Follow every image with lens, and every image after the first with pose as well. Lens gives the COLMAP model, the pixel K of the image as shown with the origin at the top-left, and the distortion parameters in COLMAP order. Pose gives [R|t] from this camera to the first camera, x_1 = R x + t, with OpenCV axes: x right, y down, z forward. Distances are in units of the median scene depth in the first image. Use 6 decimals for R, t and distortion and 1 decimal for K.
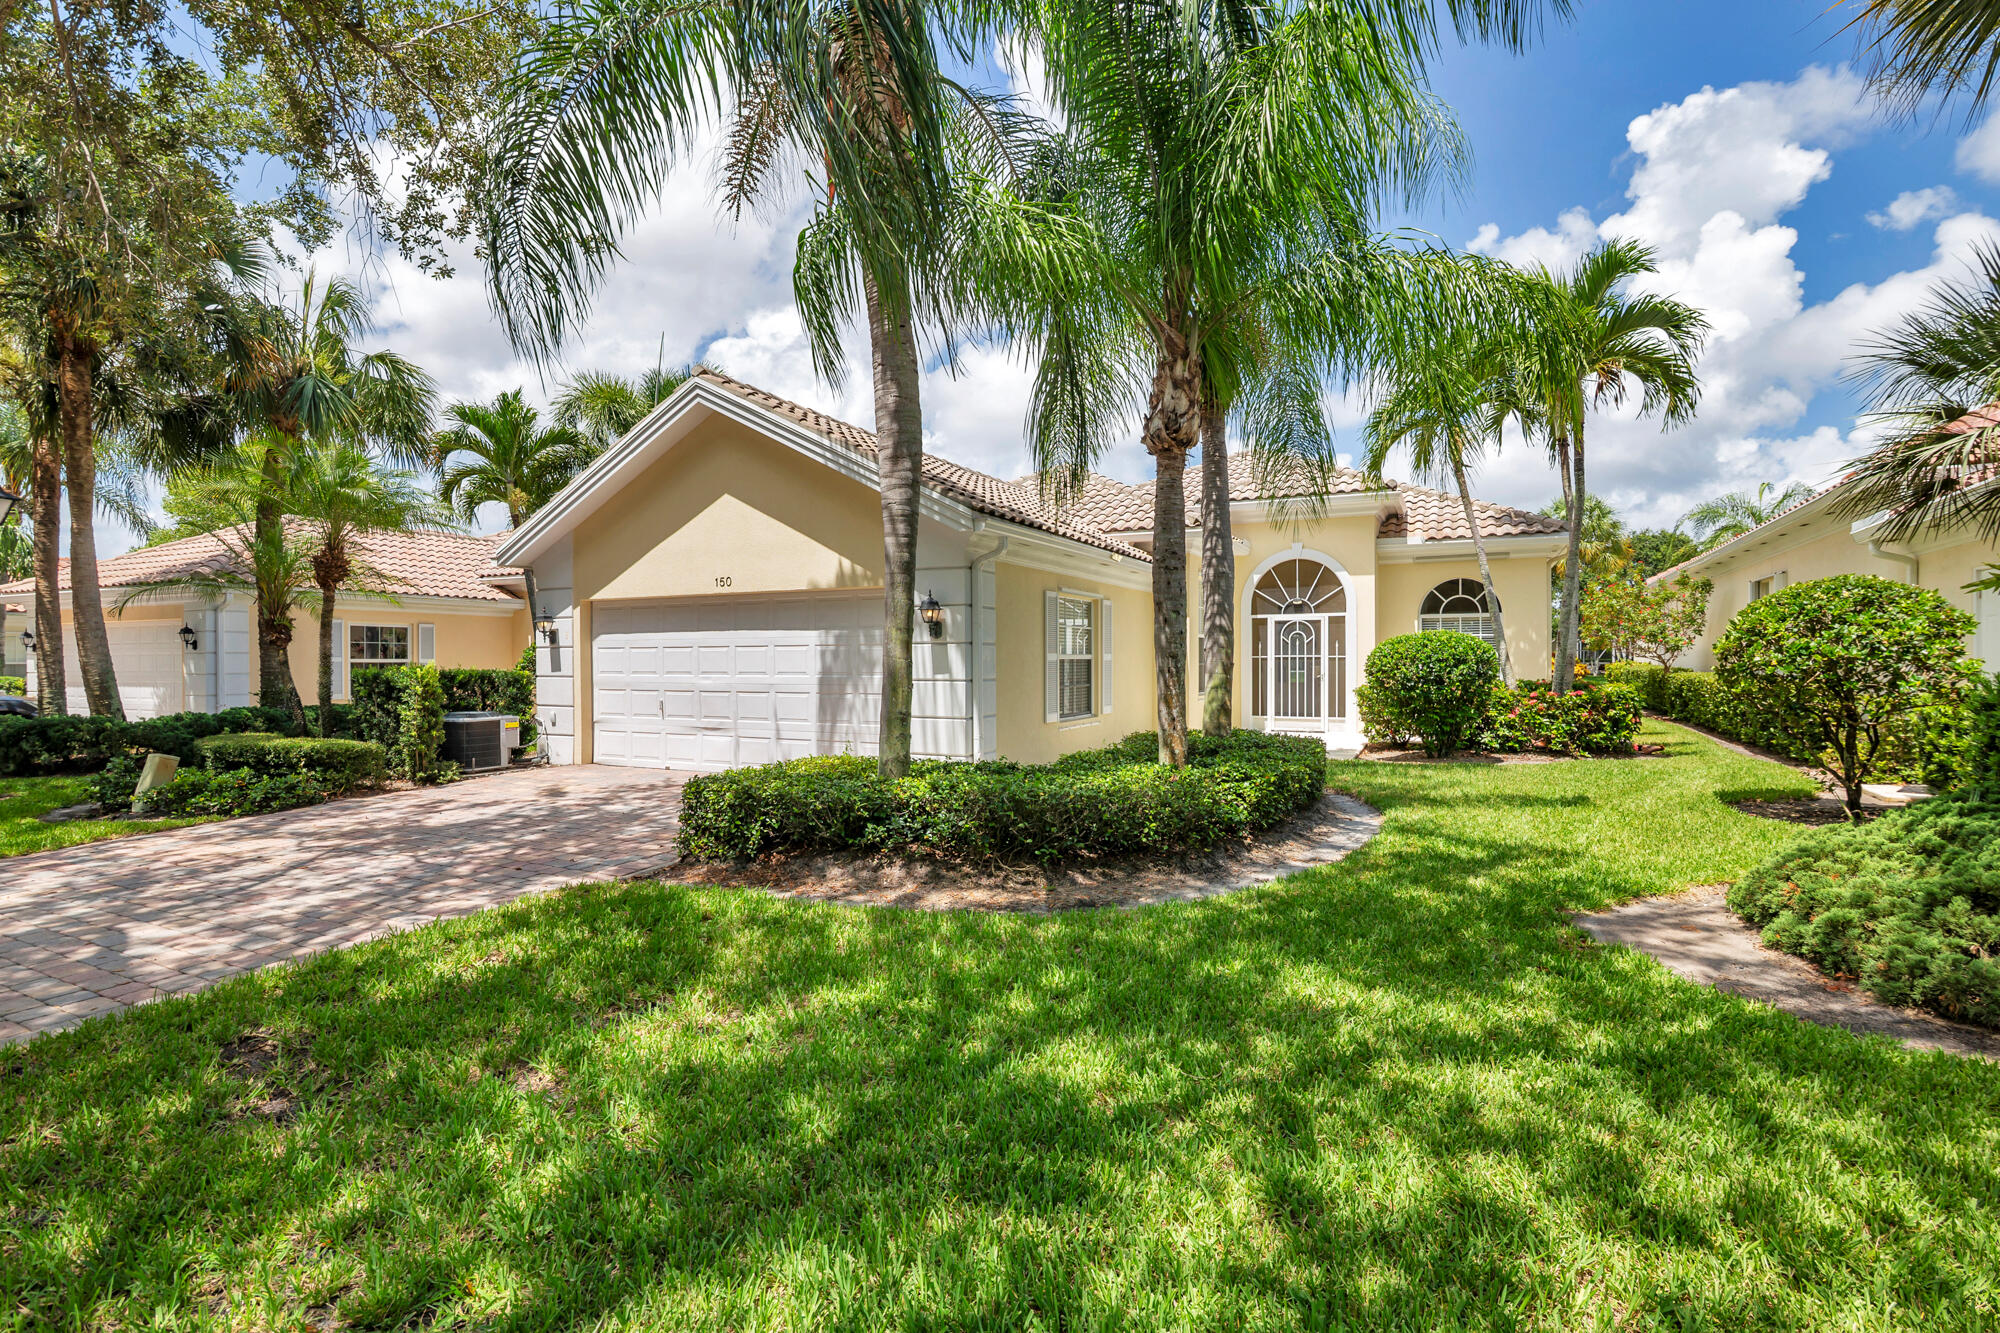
lens RADIAL K [[920.7, 0, 998.1], [0, 920.7, 662.0], [0, 0, 1]] dist [-0.017304, 0.001054]
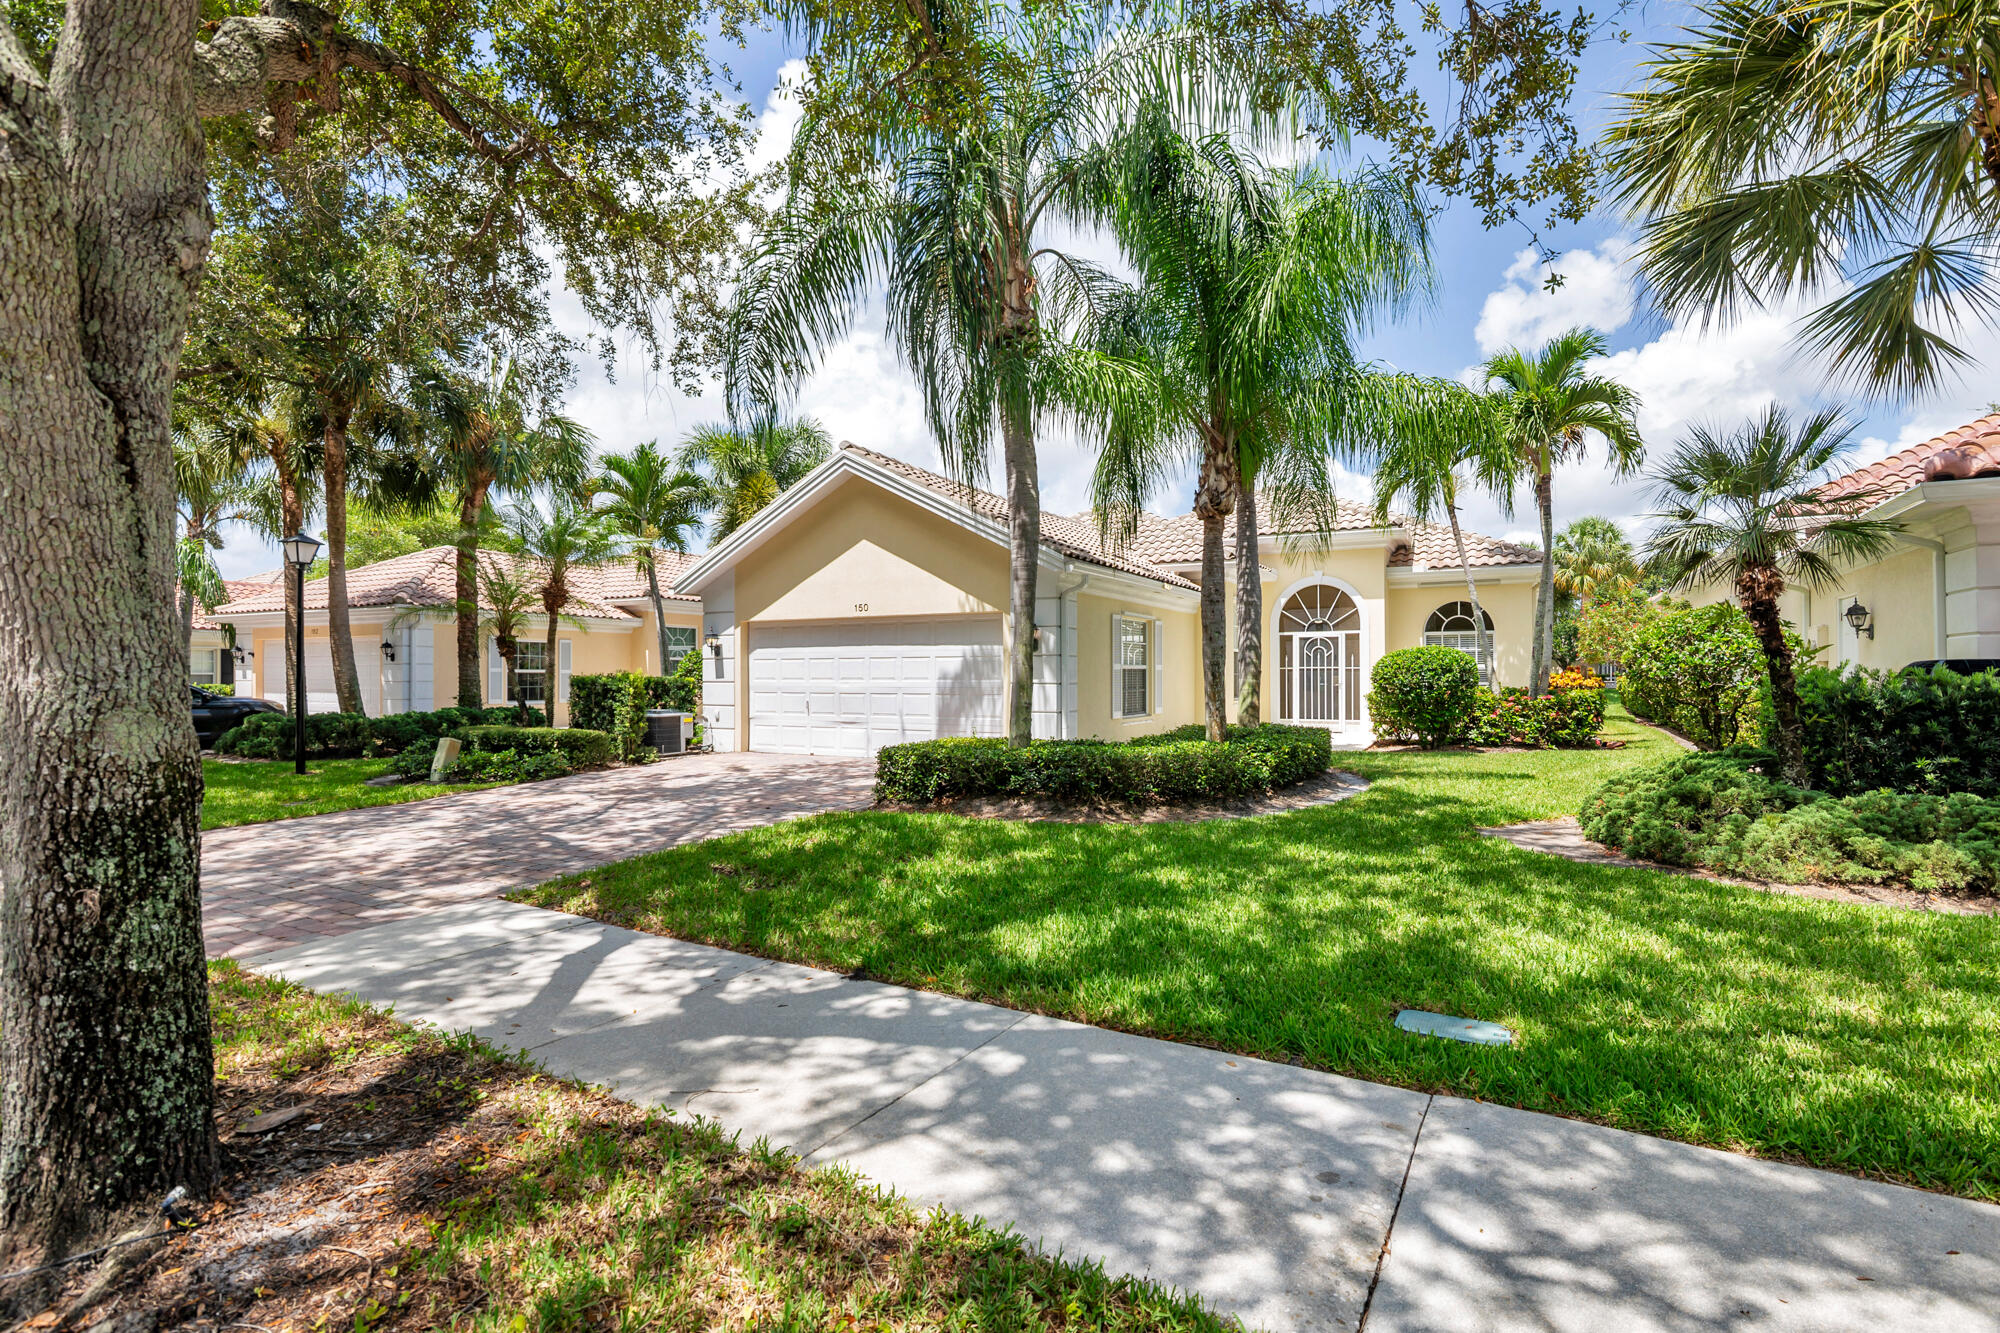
lens RADIAL K [[920.7, 0, 1000.0], [0, 920.7, 666.5], [0, 0, 1]] dist [-0.017304, 0.001054]
pose [[0.999438, 0.001100, -0.033495, -0.063786], [-0.001479, 0.999935, -0.011285, 0.009434], [0.033480, 0.011328, 0.999375, -0.286457]]
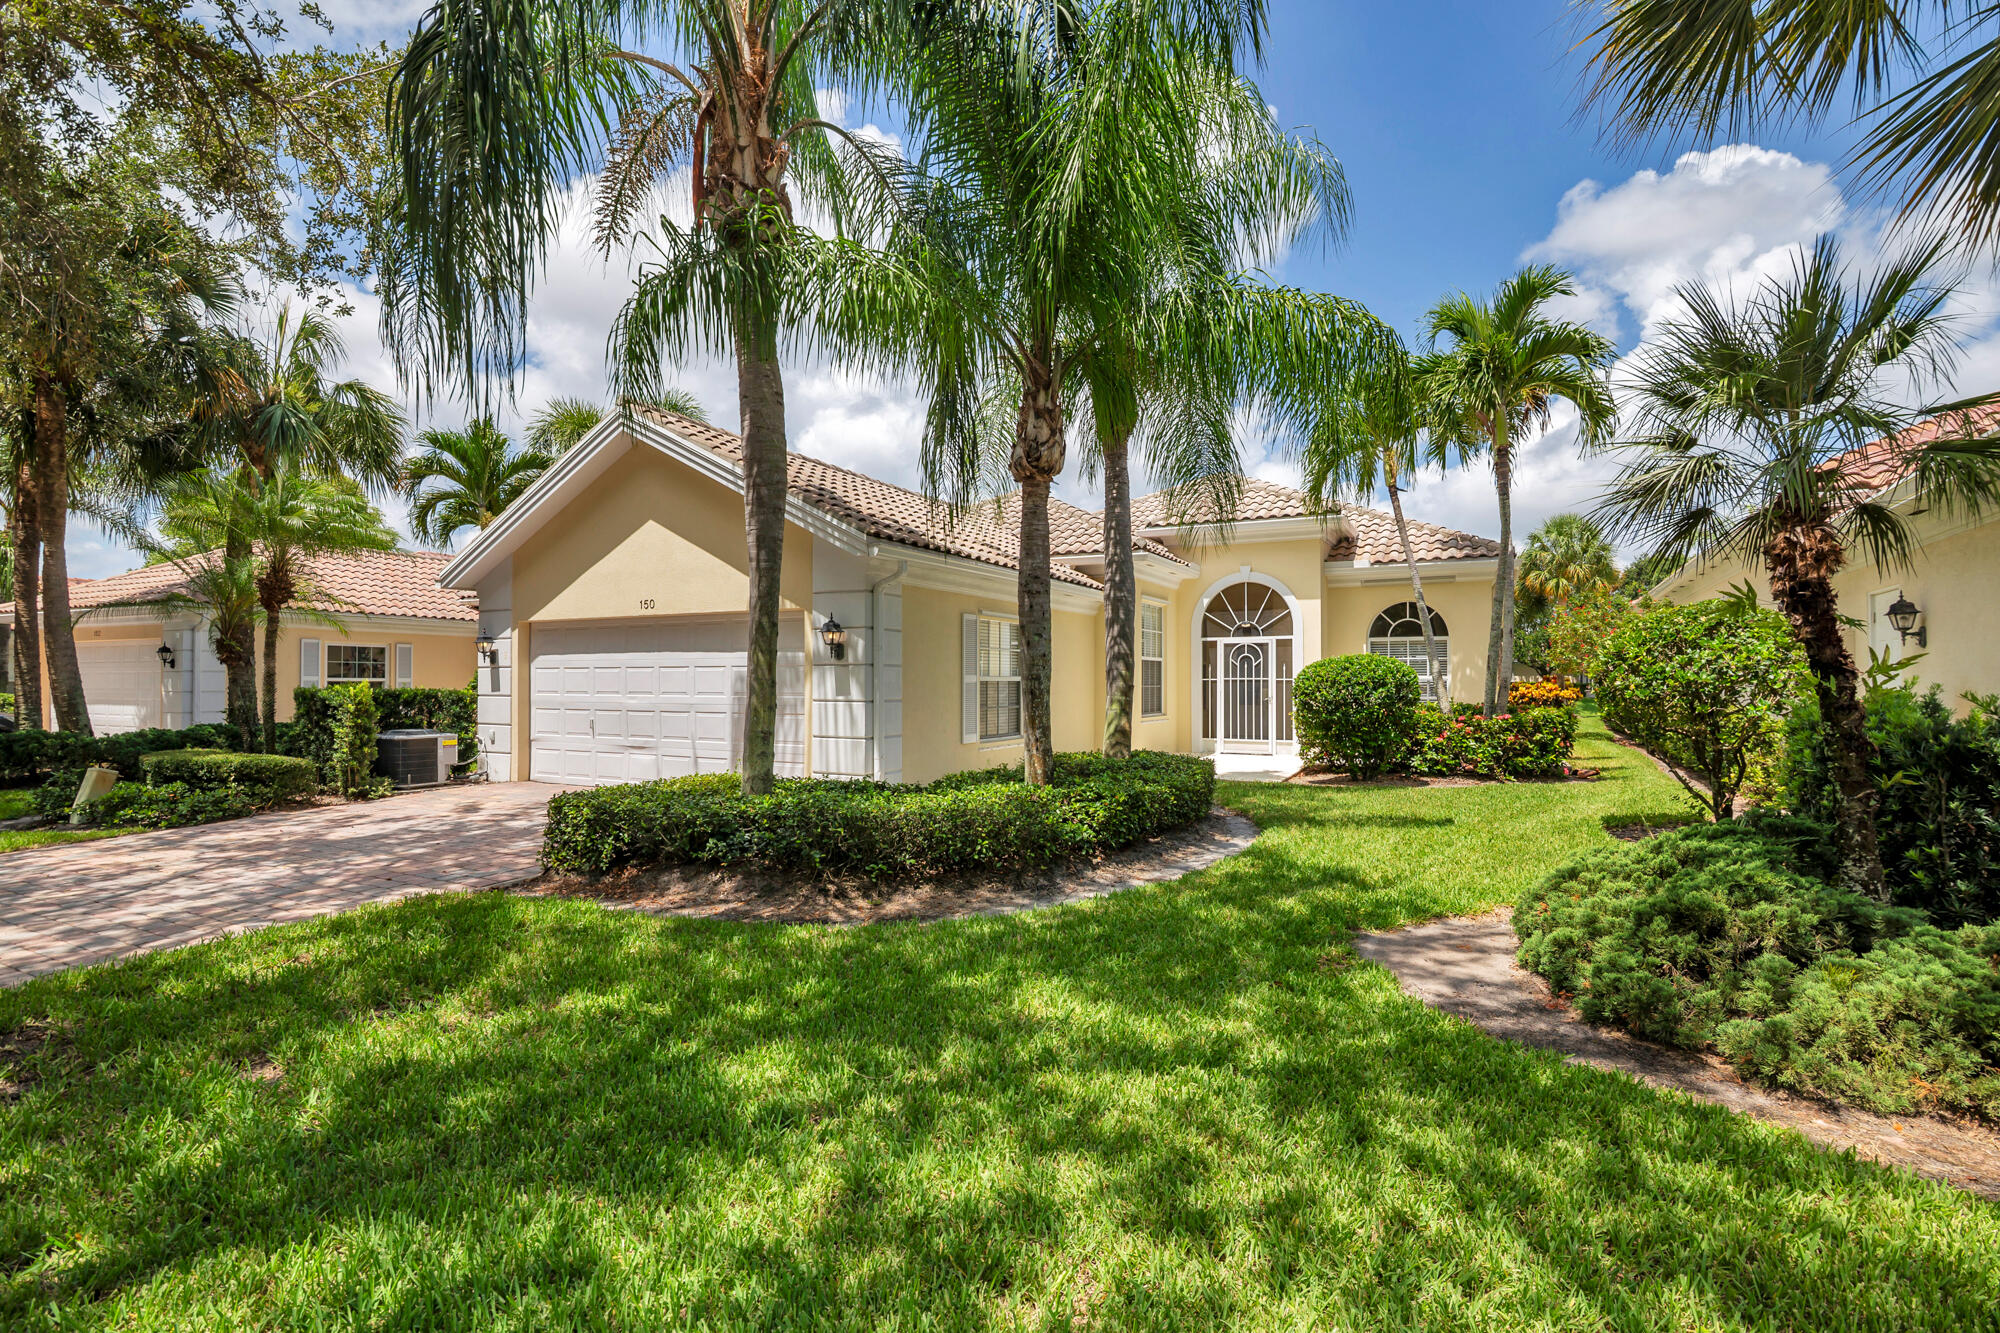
lens RADIAL K [[920.7, 0, 998.4], [0, 920.7, 665.0], [0, 0, 1]] dist [-0.017304, 0.001054]
pose [[0.999762, 0.003682, -0.021523, 0.119566], [-0.004109, 0.999795, -0.019822, -0.000584], [0.021445, 0.019906, 0.999572, -0.017013]]
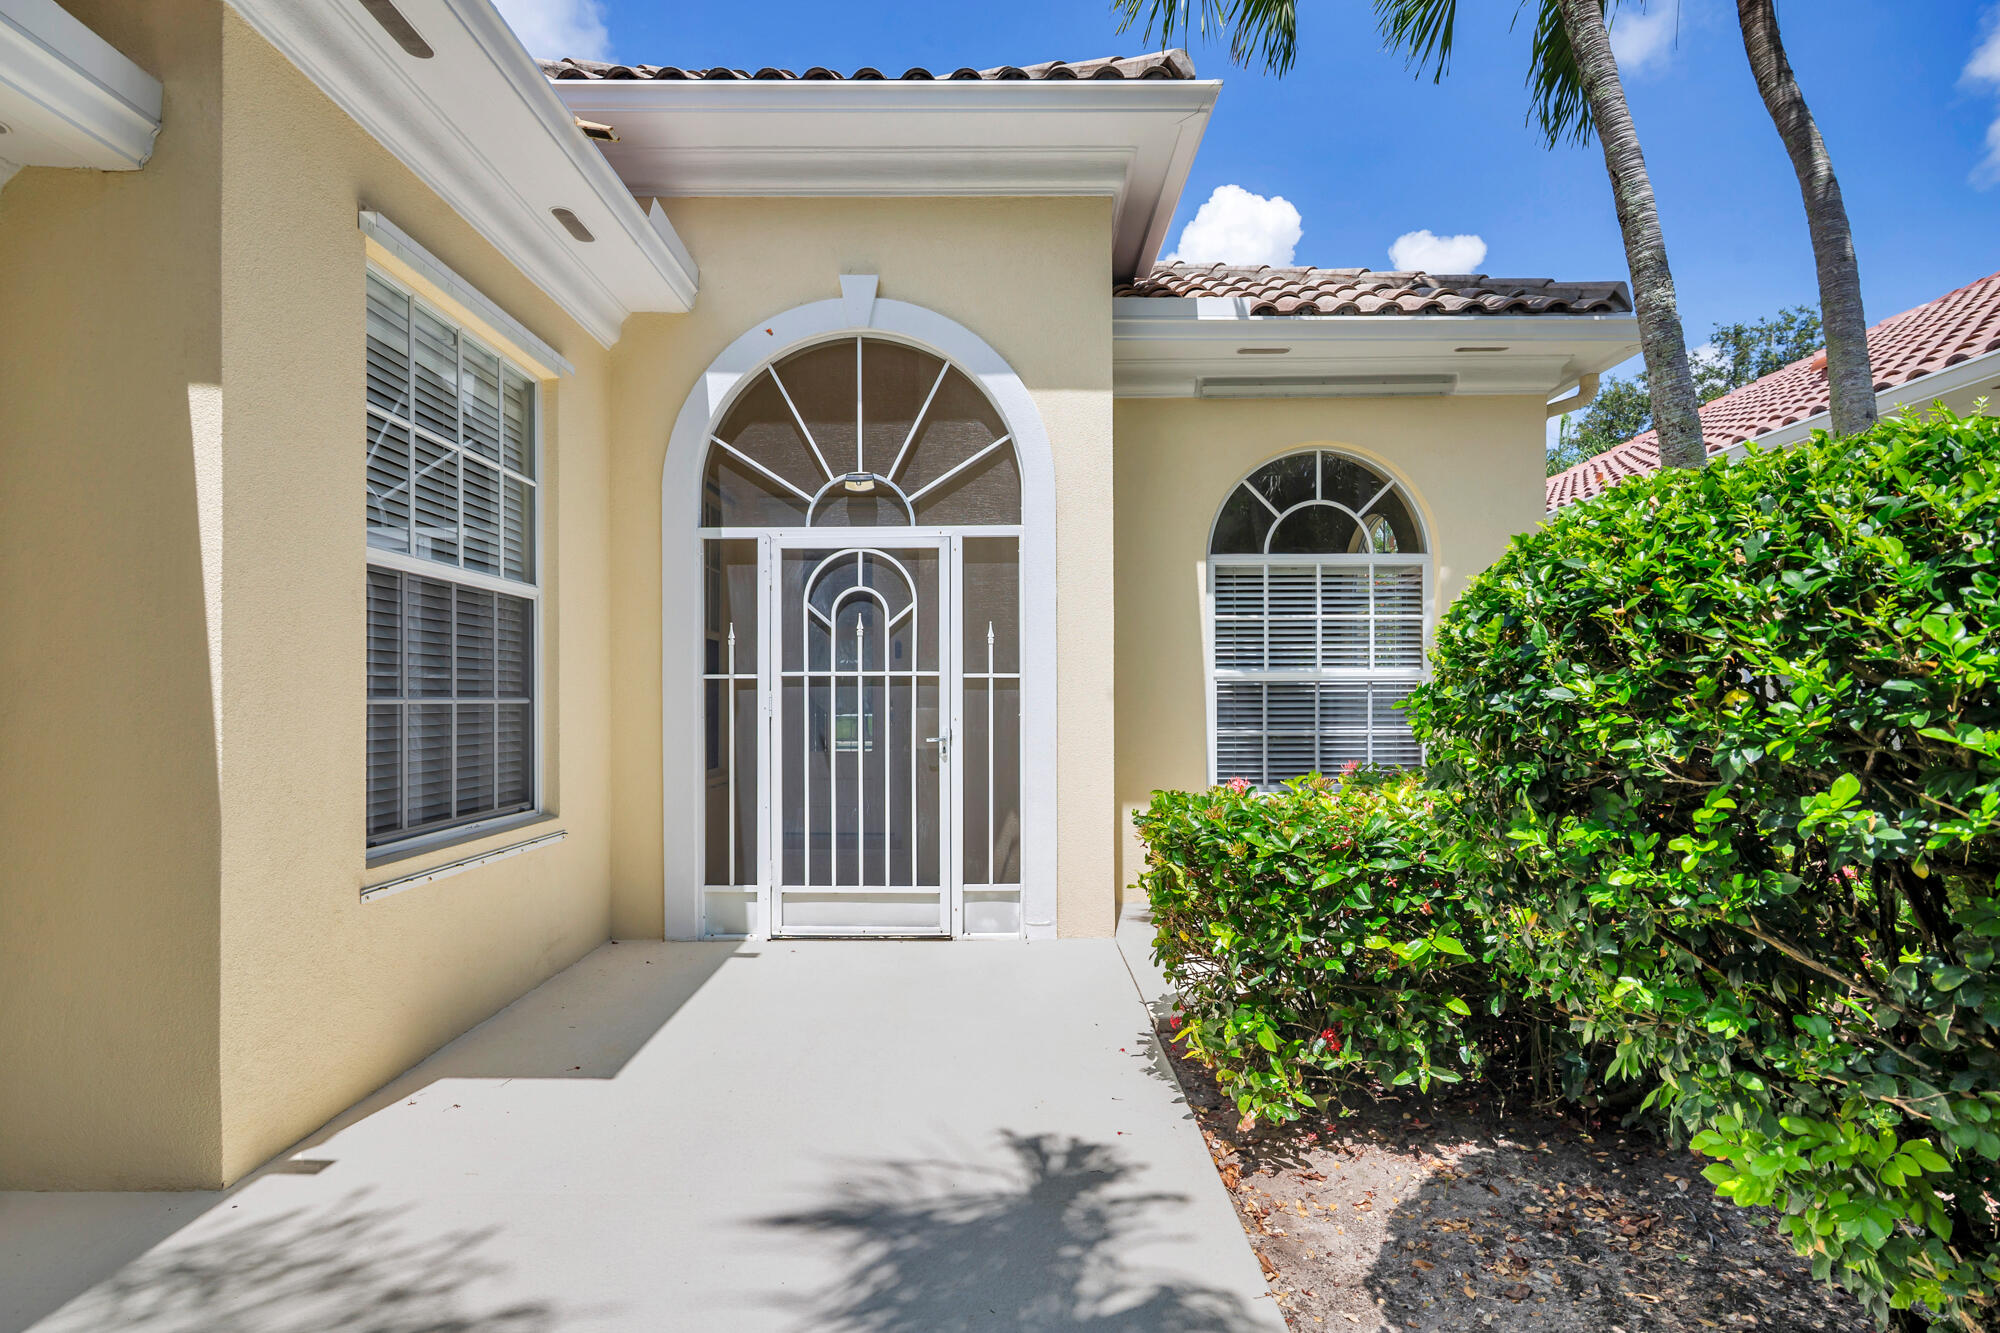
lens RADIAL K [[1096.3, 0, 1035.0], [0, 1096.3, 714.1], [0, 0, 1]] dist [-0.010517, -0.000460]
pose [[0.882502, -0.003293, 0.470298, 0.332479], [0.001627, 0.999991, 0.003950, 0.007651], [-0.470306, -0.002721, 0.882499, 1.049715]]
